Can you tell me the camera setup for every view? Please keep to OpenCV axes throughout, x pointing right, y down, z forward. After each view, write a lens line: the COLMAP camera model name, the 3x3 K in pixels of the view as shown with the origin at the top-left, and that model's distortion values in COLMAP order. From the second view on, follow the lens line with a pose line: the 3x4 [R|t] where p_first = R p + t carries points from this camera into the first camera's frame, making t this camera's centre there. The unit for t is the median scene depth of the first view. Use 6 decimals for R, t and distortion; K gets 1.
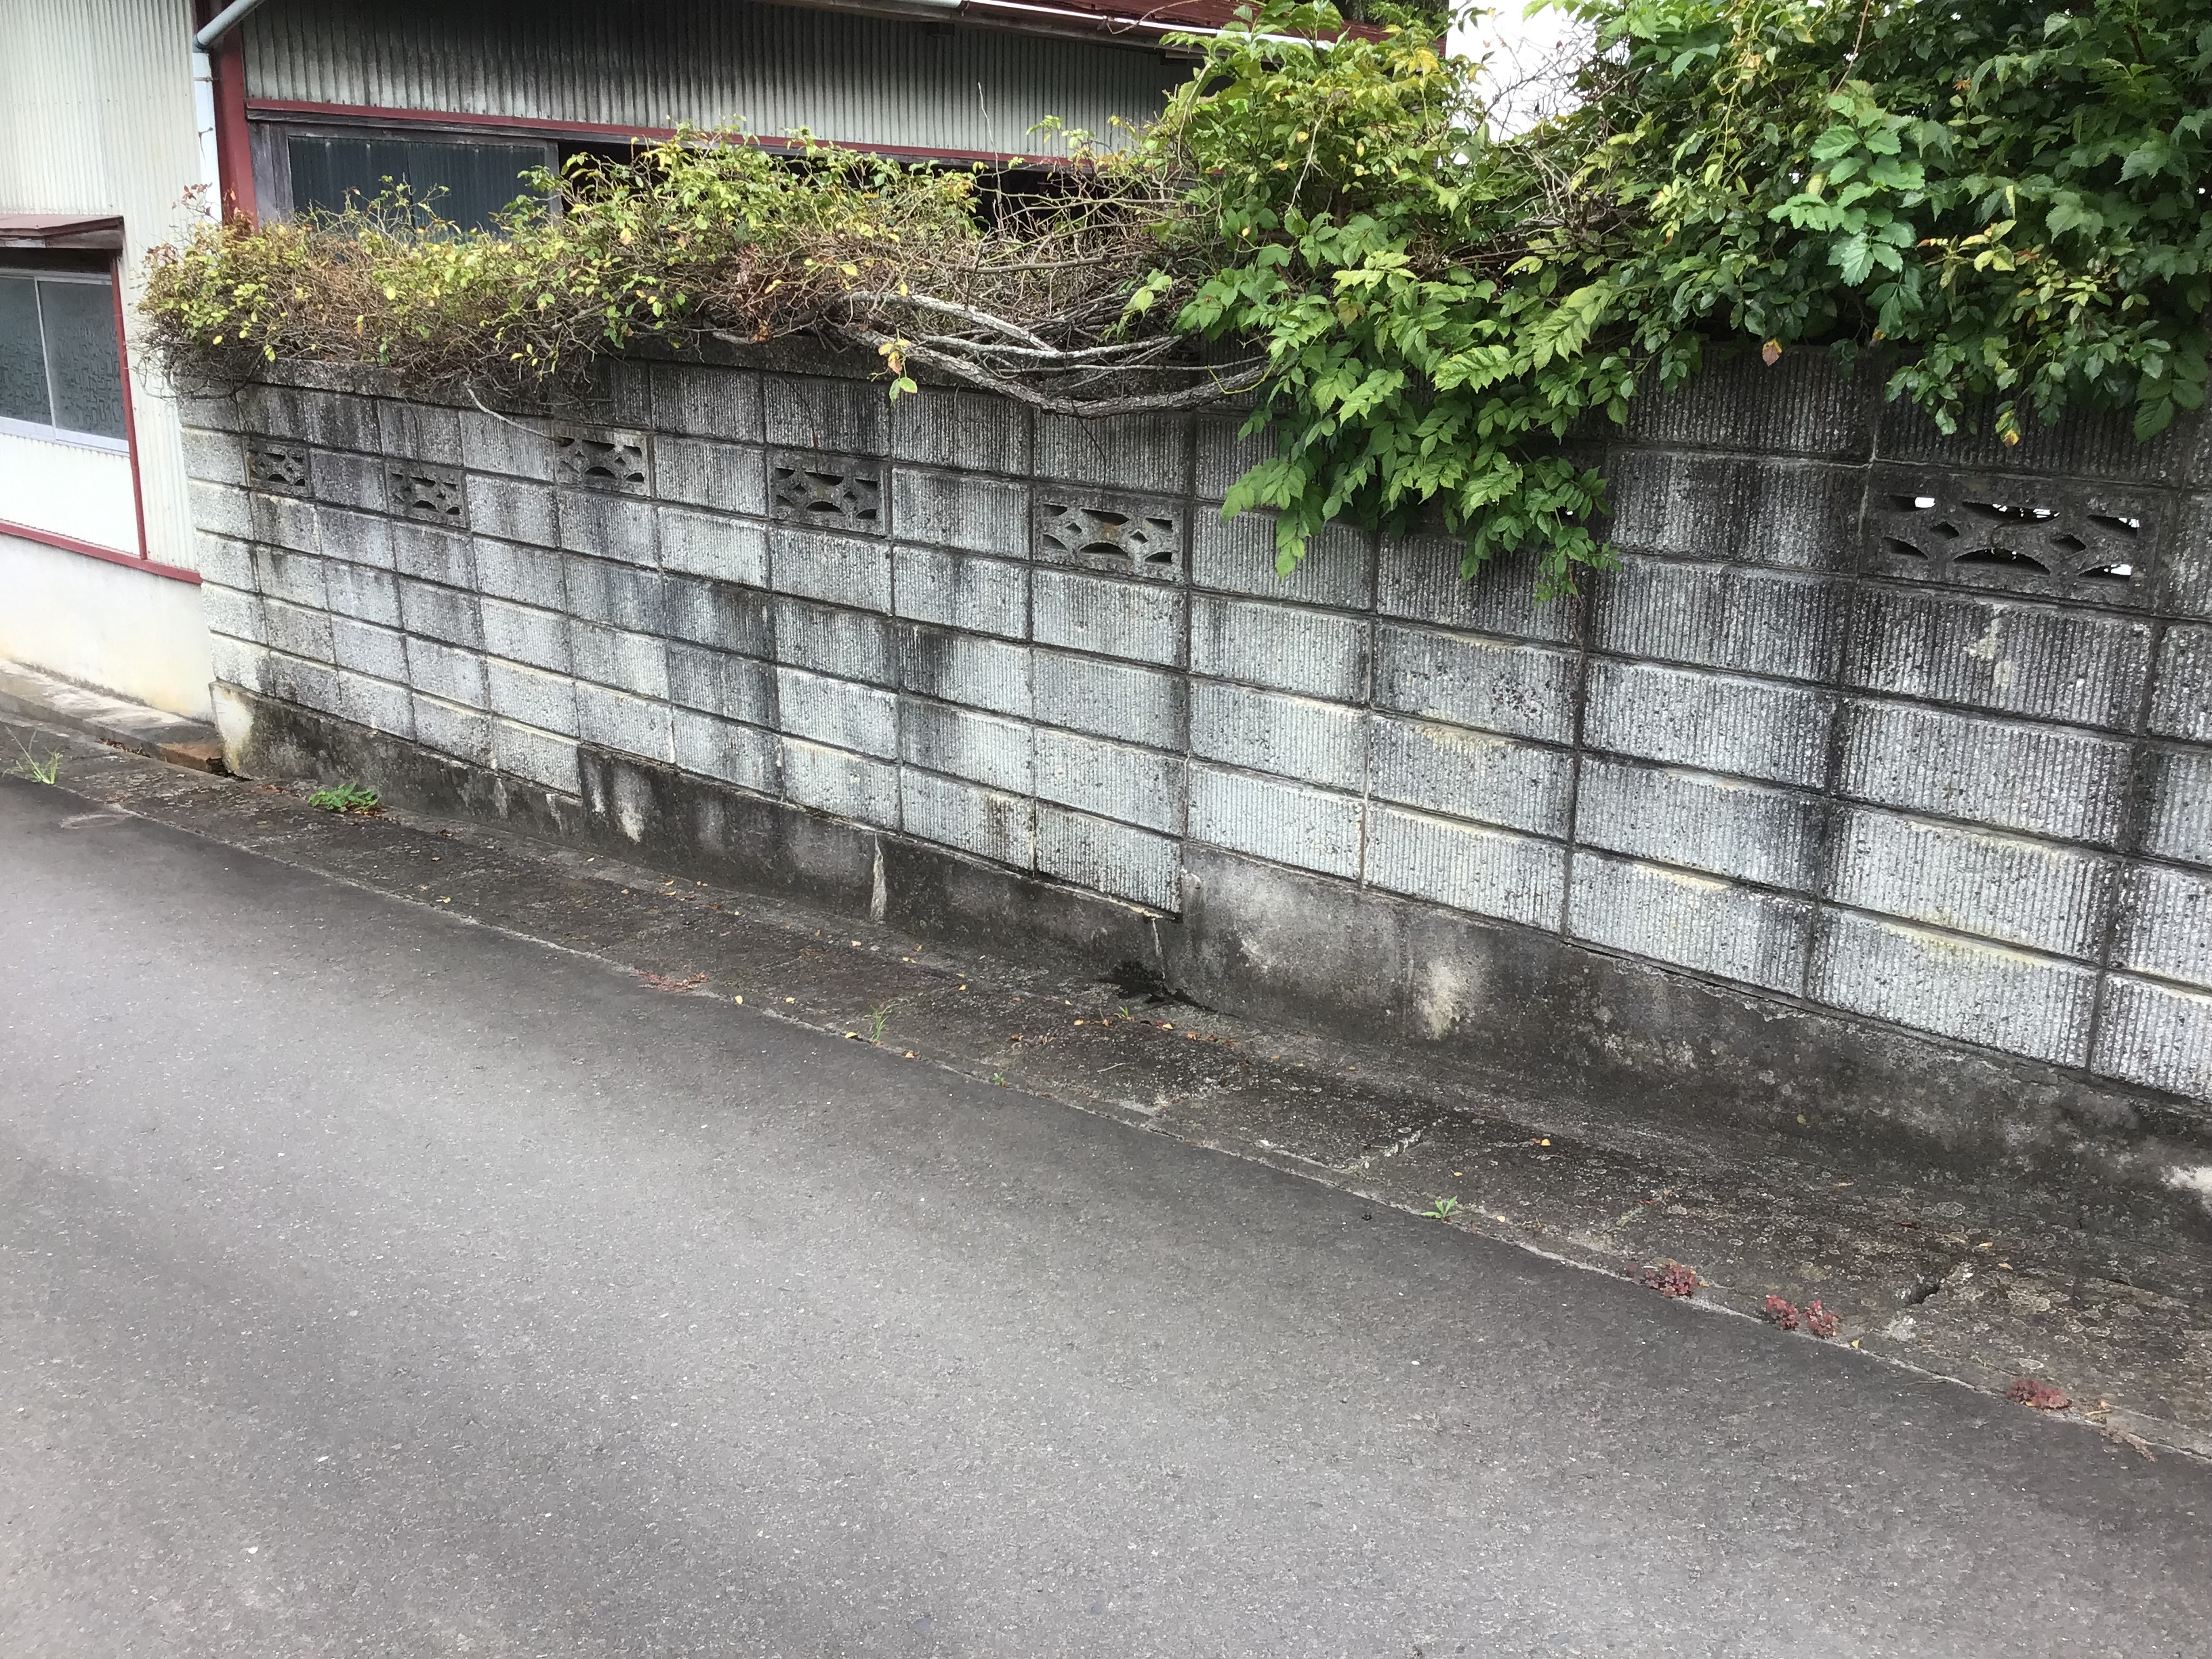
lens RADIAL K [[2052.9, 0, 1106.0], [0, 2052.9, 829.5], [0, 0, 1]] dist [0.095585, -0.223377]
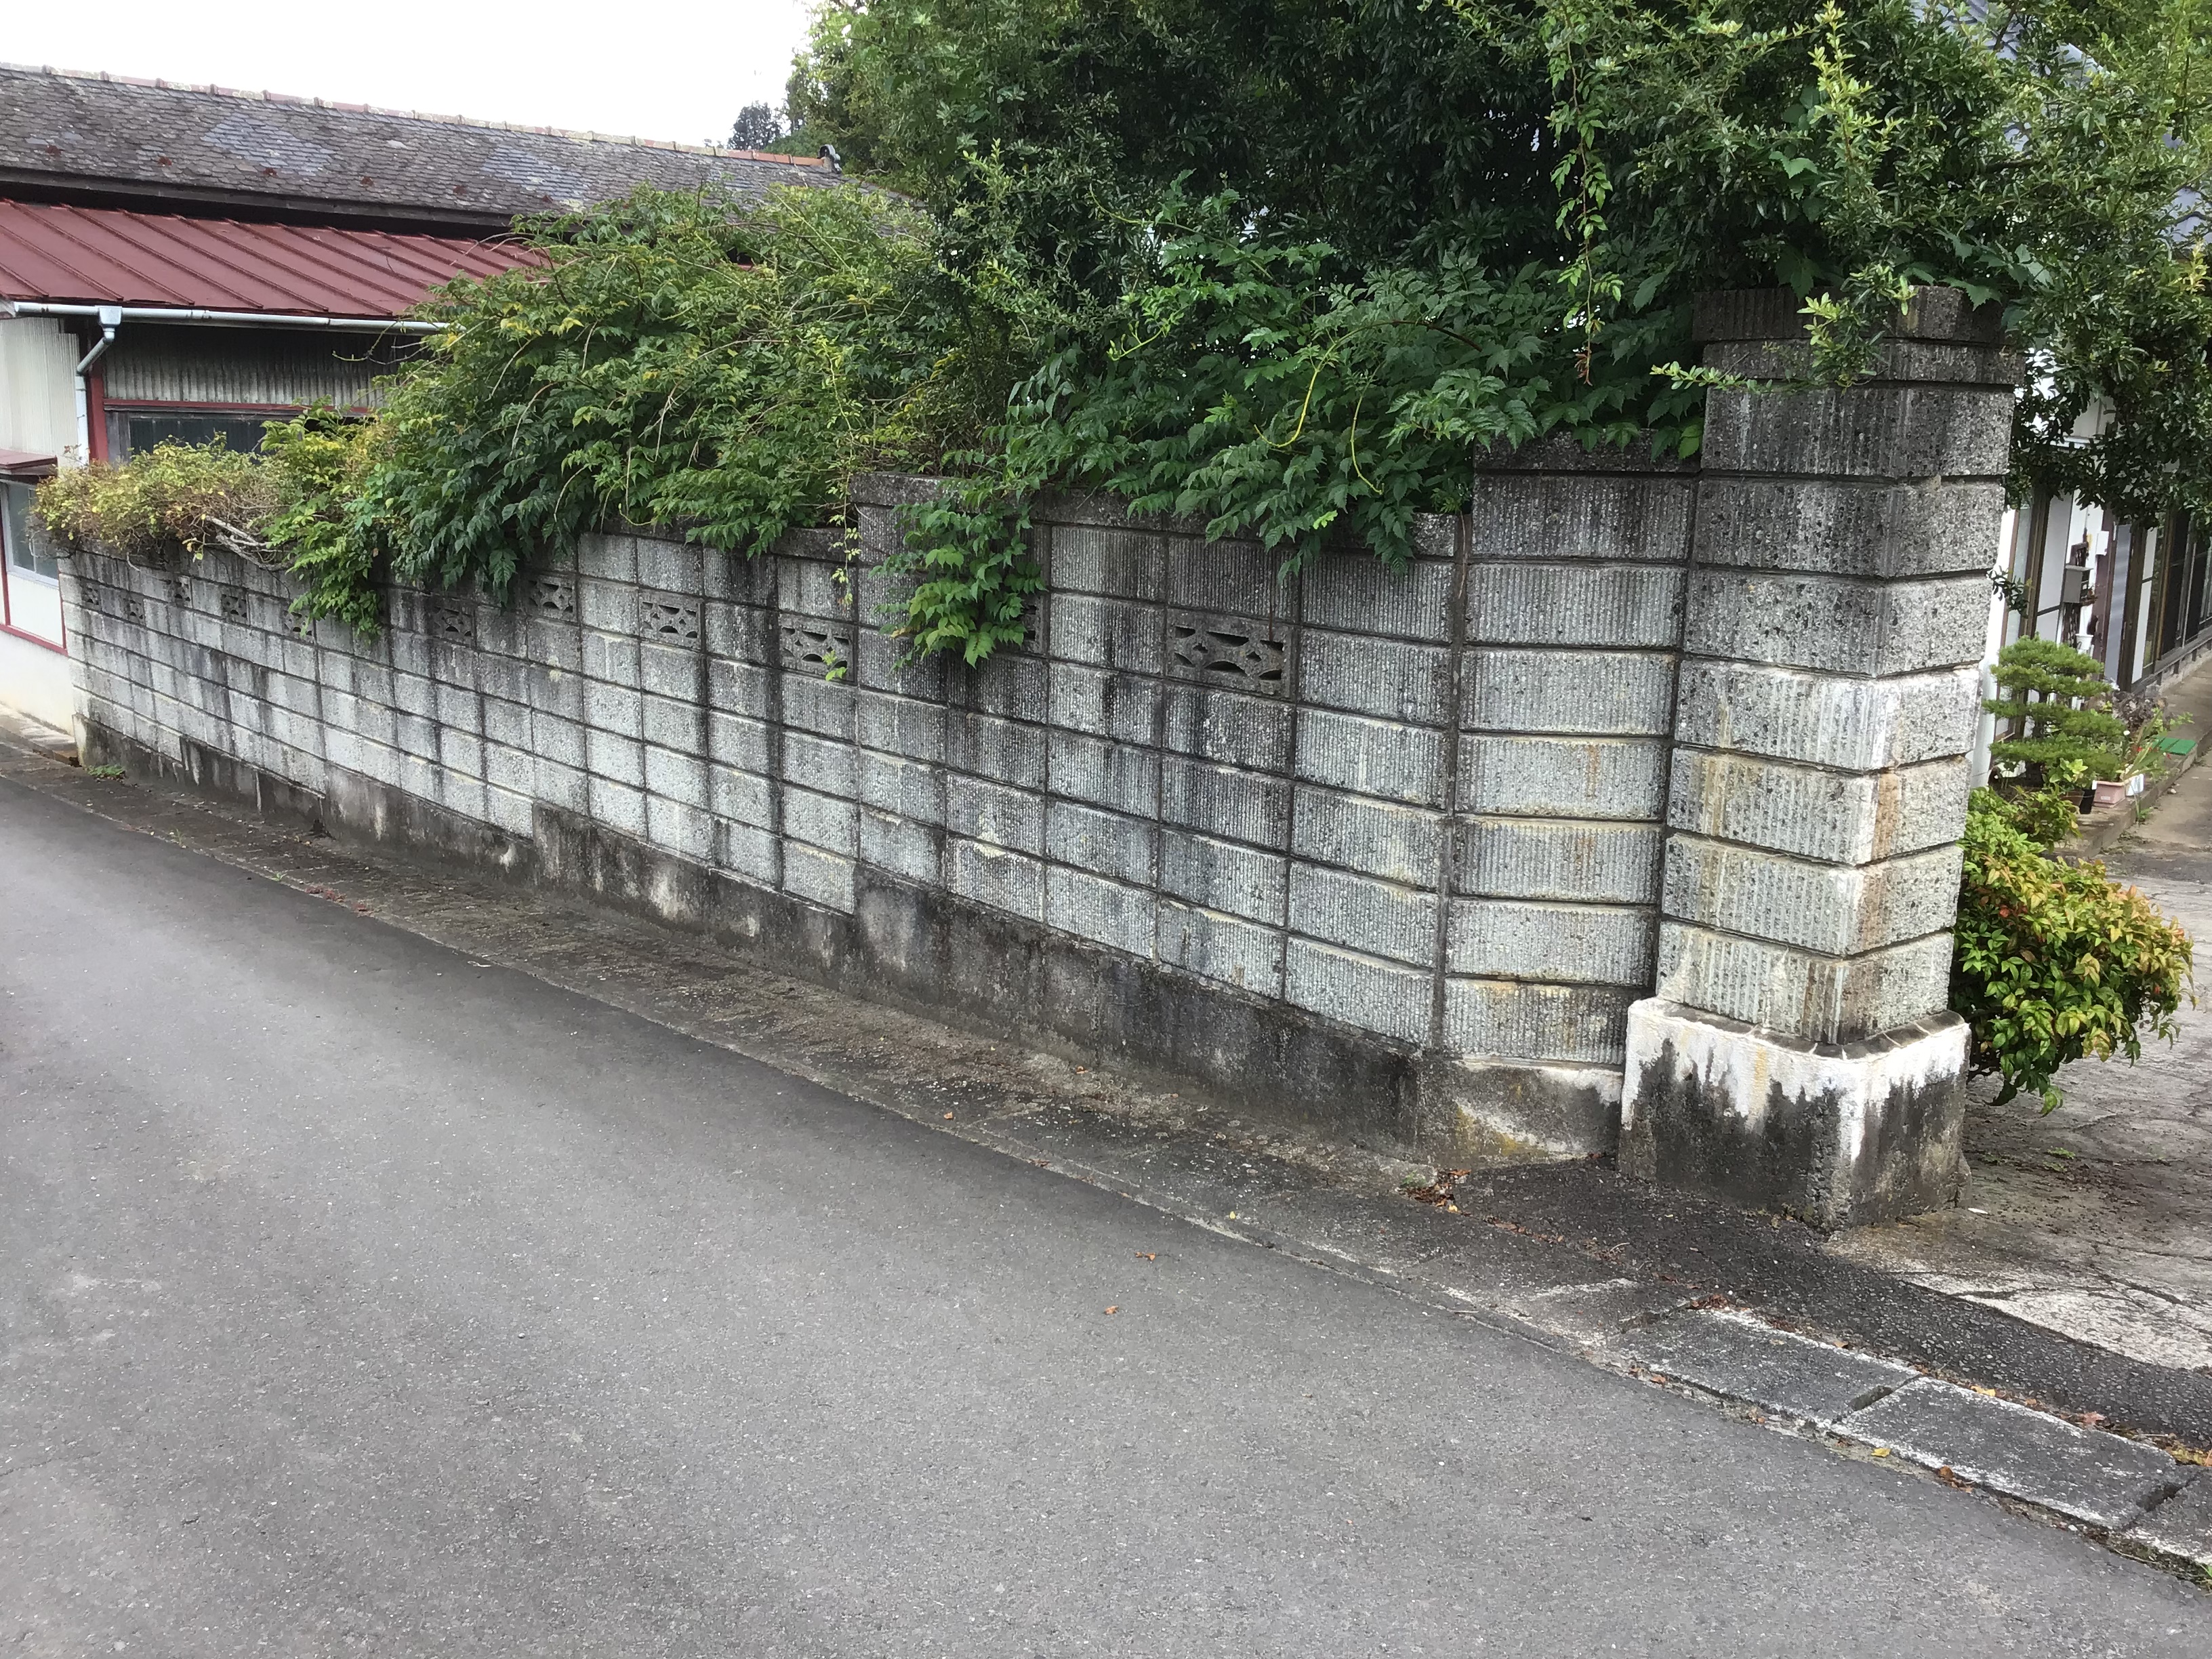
lens RADIAL K [[2052.9, 0, 1106.0], [0, 2052.9, 829.5], [0, 0, 1]] dist [0.095585, -0.223377]
pose [[0.990287, 0.037047, -0.134012, 0.889640], [-0.048164, 0.995575, -0.080688, 0.165746], [0.130430, 0.086359, 0.987689, -0.825162]]
